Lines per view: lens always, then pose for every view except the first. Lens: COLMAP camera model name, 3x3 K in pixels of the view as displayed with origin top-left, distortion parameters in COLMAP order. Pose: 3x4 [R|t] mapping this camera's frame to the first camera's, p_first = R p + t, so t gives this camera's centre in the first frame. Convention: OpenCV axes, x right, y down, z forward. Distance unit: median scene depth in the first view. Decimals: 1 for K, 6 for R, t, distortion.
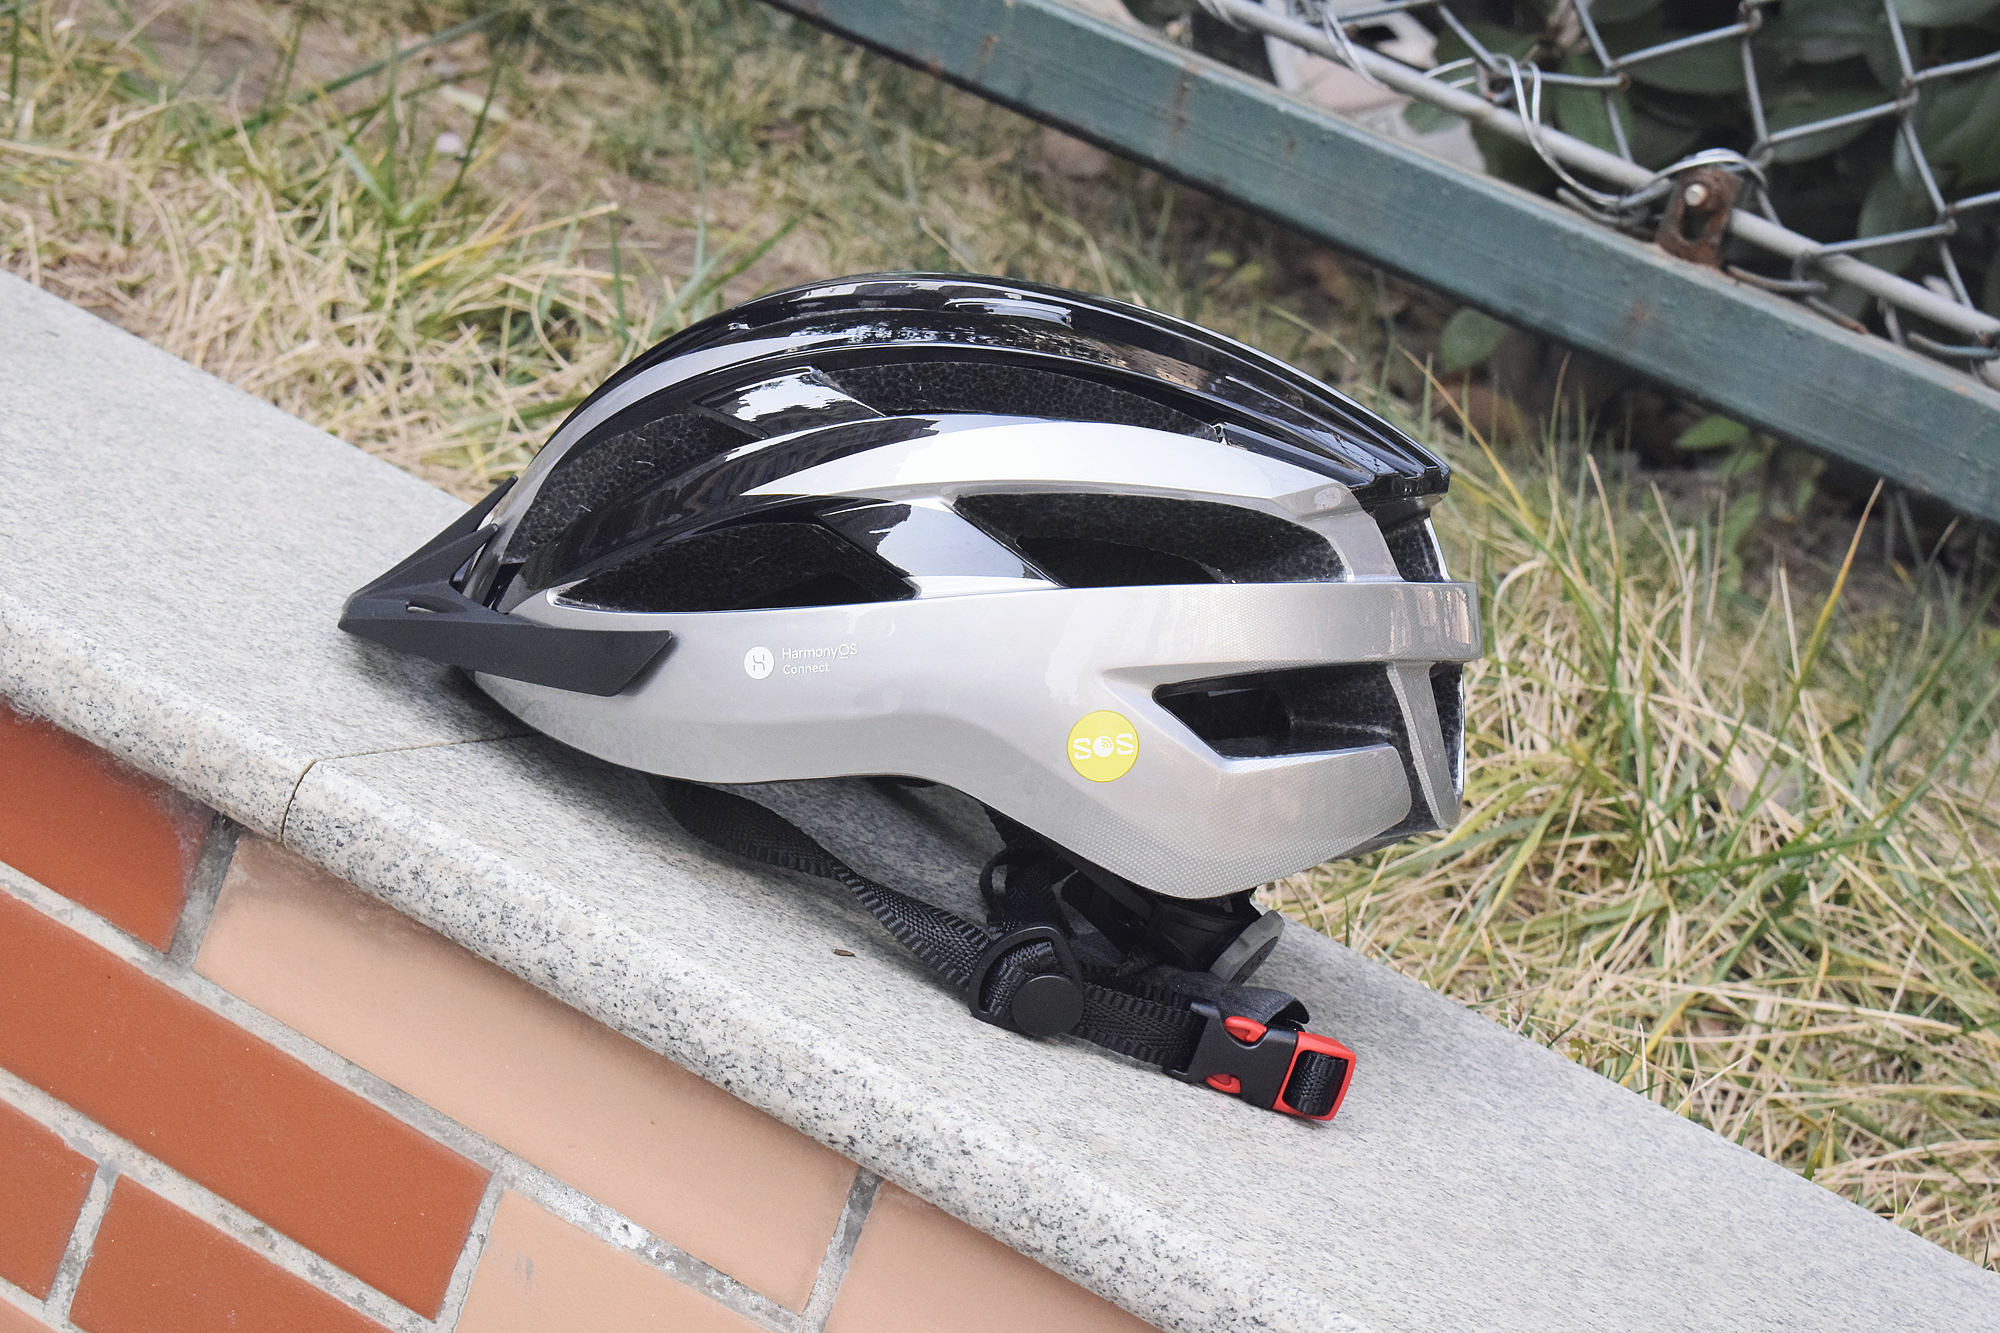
lens RADIAL K [[4753.7, 0, 1001.2], [0, 4753.7, 664.6], [0, 0, 1]] dist [0.107508, 0.000000]
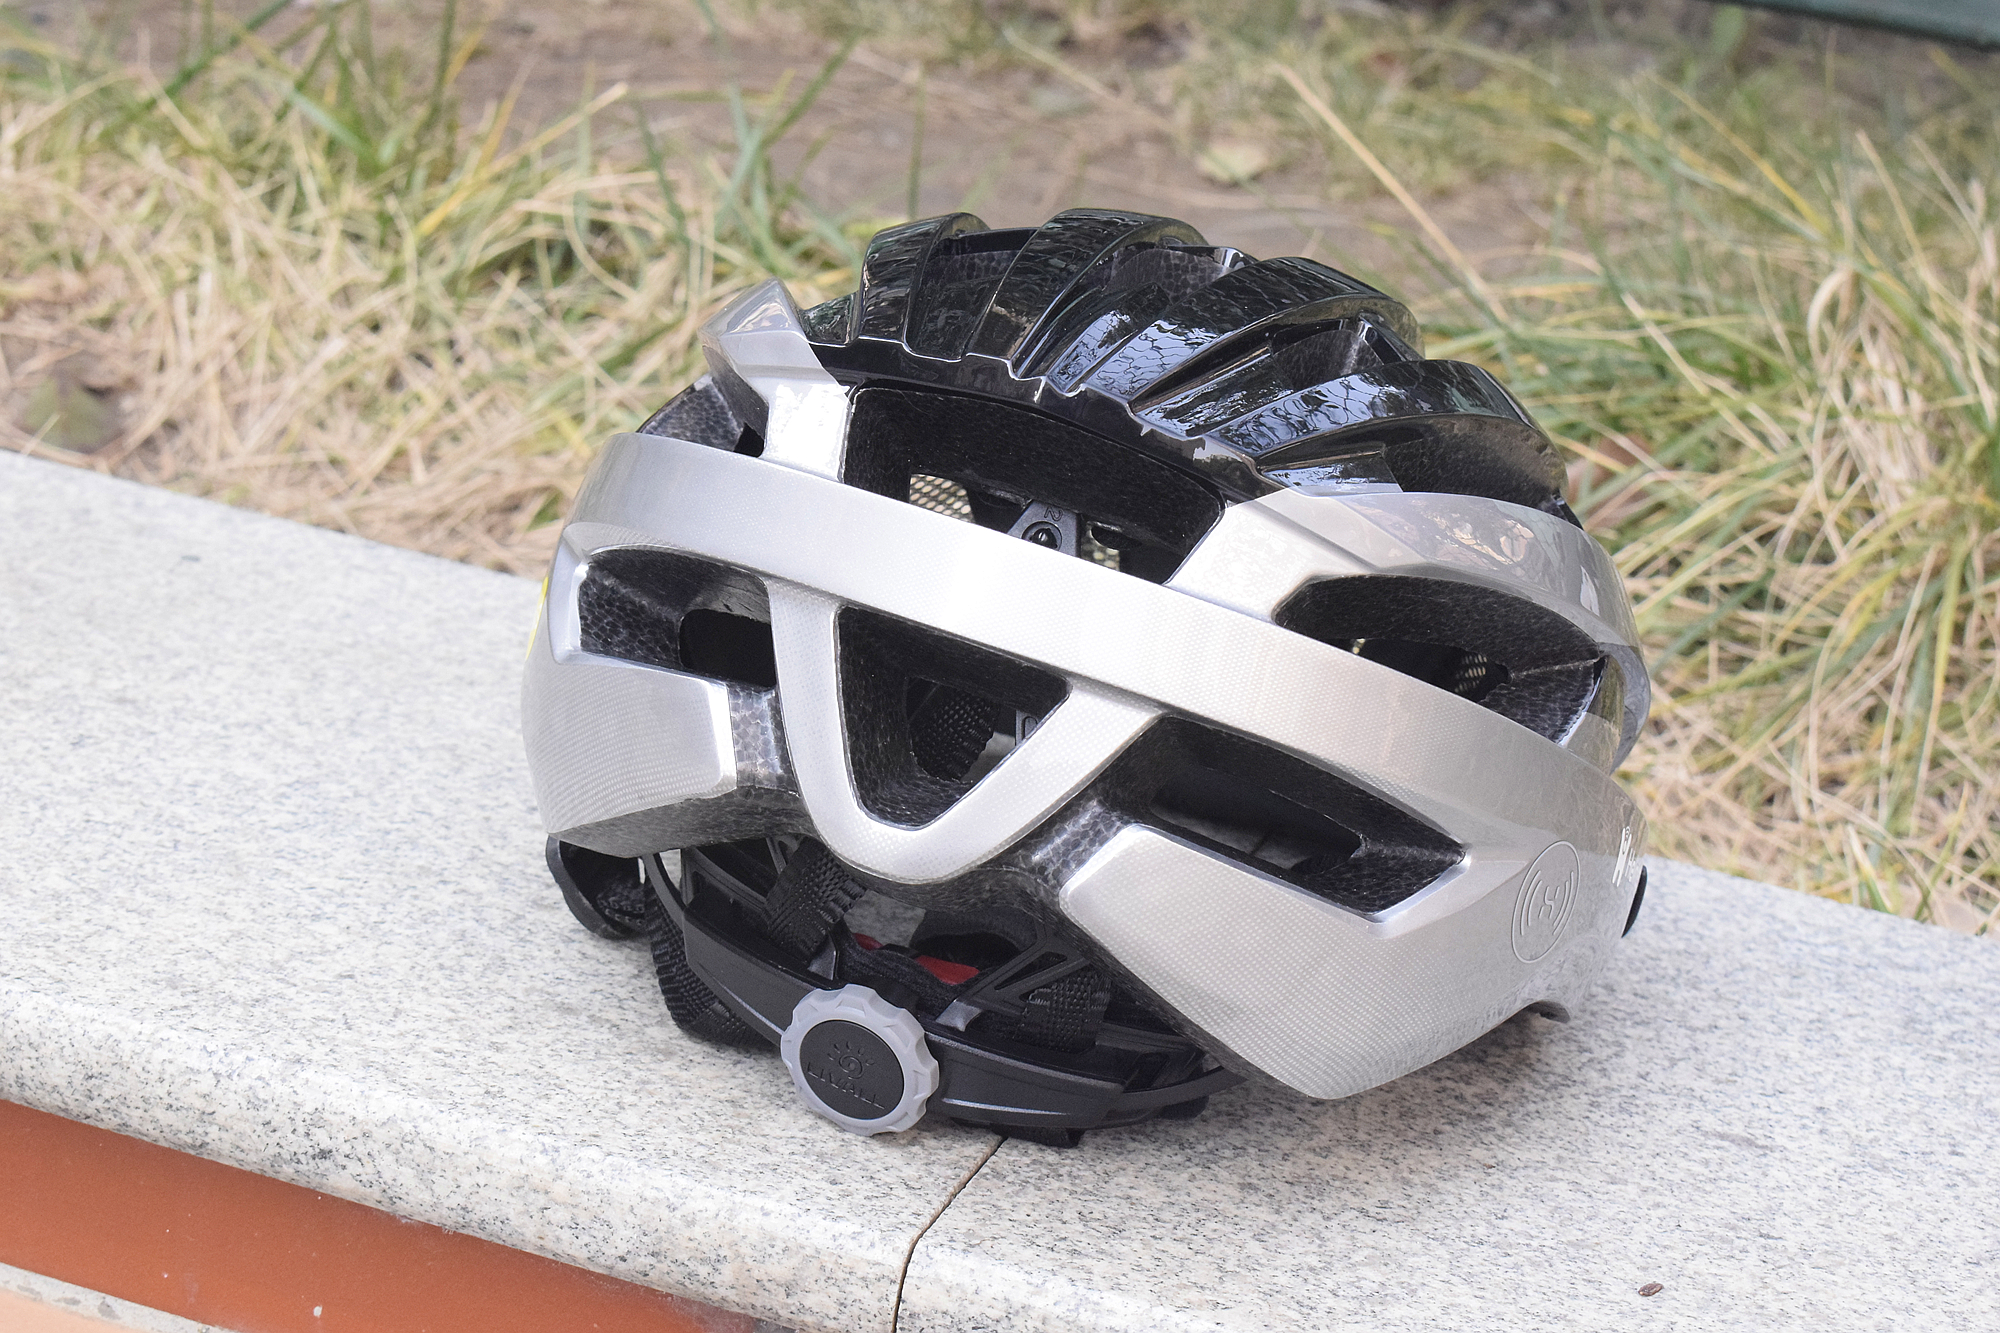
lens RADIAL K [[4161.8, 0, 999.0], [0, 4161.8, 669.4], [0, 0, 1]] dist [-0.028680, 0.000000]
pose [[0.964925, -0.252348, 0.072387, -0.097902], [0.238273, 0.957585, 0.162038, -0.102785], [-0.110207, -0.139107, 0.984126, 0.243507]]
